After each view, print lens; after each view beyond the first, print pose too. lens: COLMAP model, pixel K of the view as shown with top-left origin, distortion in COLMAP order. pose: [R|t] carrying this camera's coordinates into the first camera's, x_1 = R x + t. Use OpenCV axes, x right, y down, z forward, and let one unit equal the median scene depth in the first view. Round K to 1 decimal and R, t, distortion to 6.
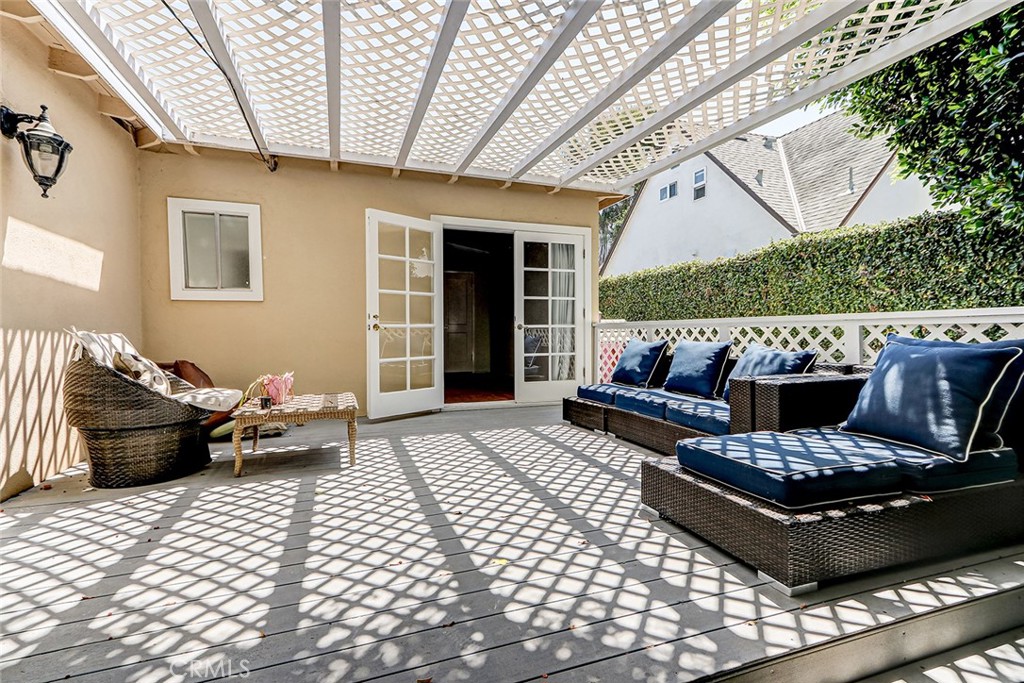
lens RADIAL K [[463.6, 0, 494.8], [0, 463.6, 333.9], [0, 0, 1]] dist [0.014627, 0.001156]
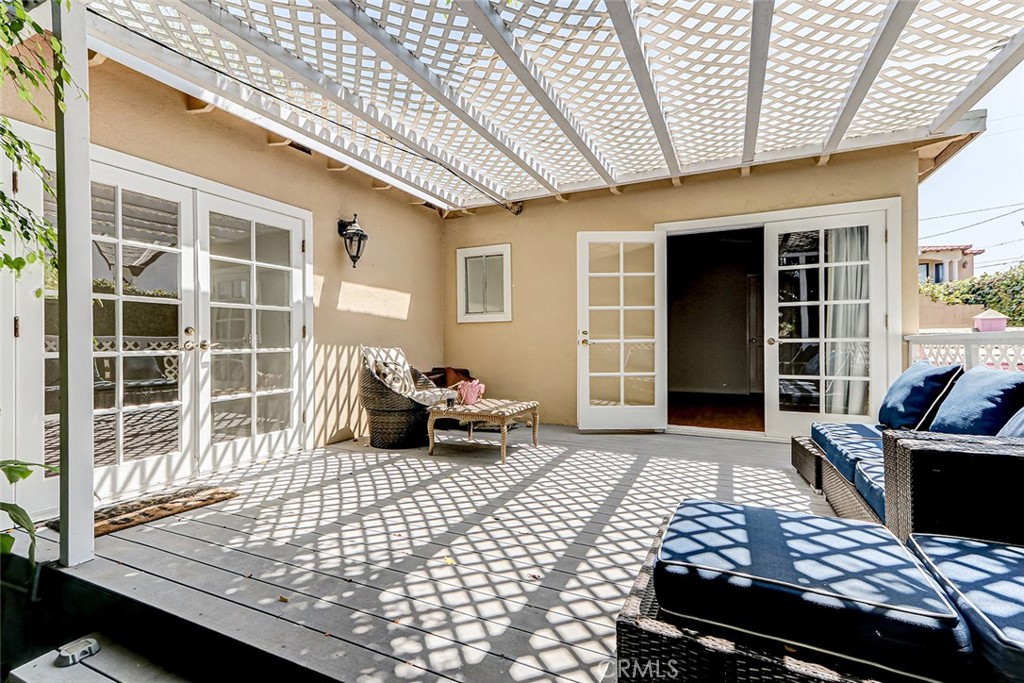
lens RADIAL K [[463.6, 0, 497.4], [0, 463.6, 334.2], [0, 0, 1]] dist [0.014627, 0.001156]
pose [[0.705344, -0.011978, -0.708764, 0.465597], [-0.003293, 0.999791, -0.020173, -0.015349], [0.708857, 0.016563, 0.705157, 0.151097]]
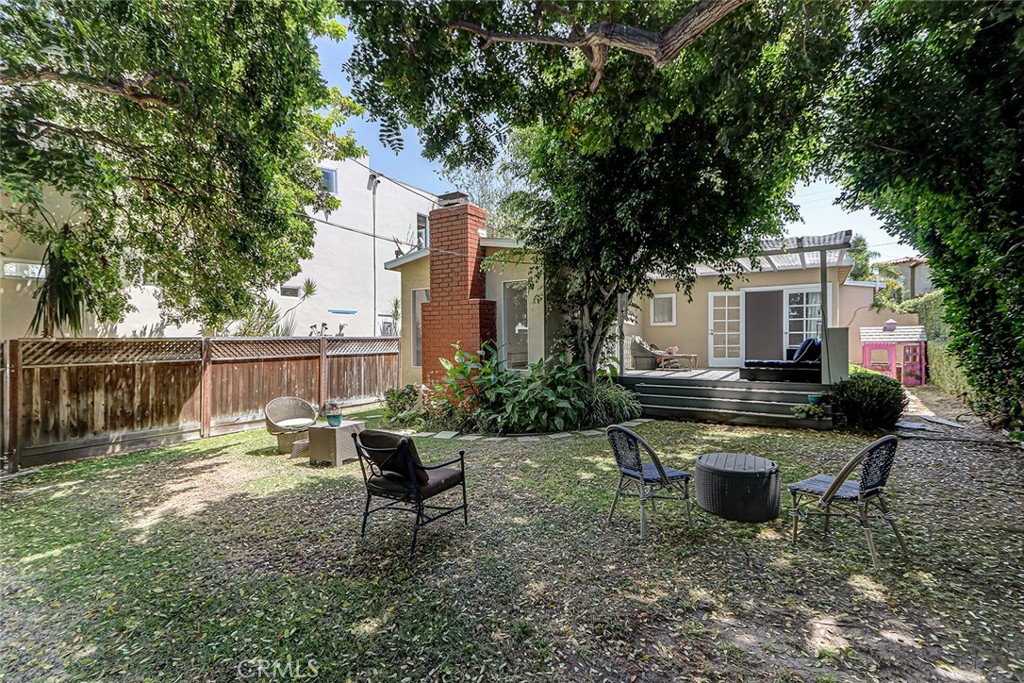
lens RADIAL K [[463.6, 0, 509.4], [0, 463.6, 337.0], [0, 0, 1]] dist [0.014627, 0.001156]
pose [[0.615724, -0.001211, -0.787961, 1.600412], [-0.000383, 0.999998, -0.001837, 0.014373], [0.787962, 0.001433, 0.615722, -2.255775]]
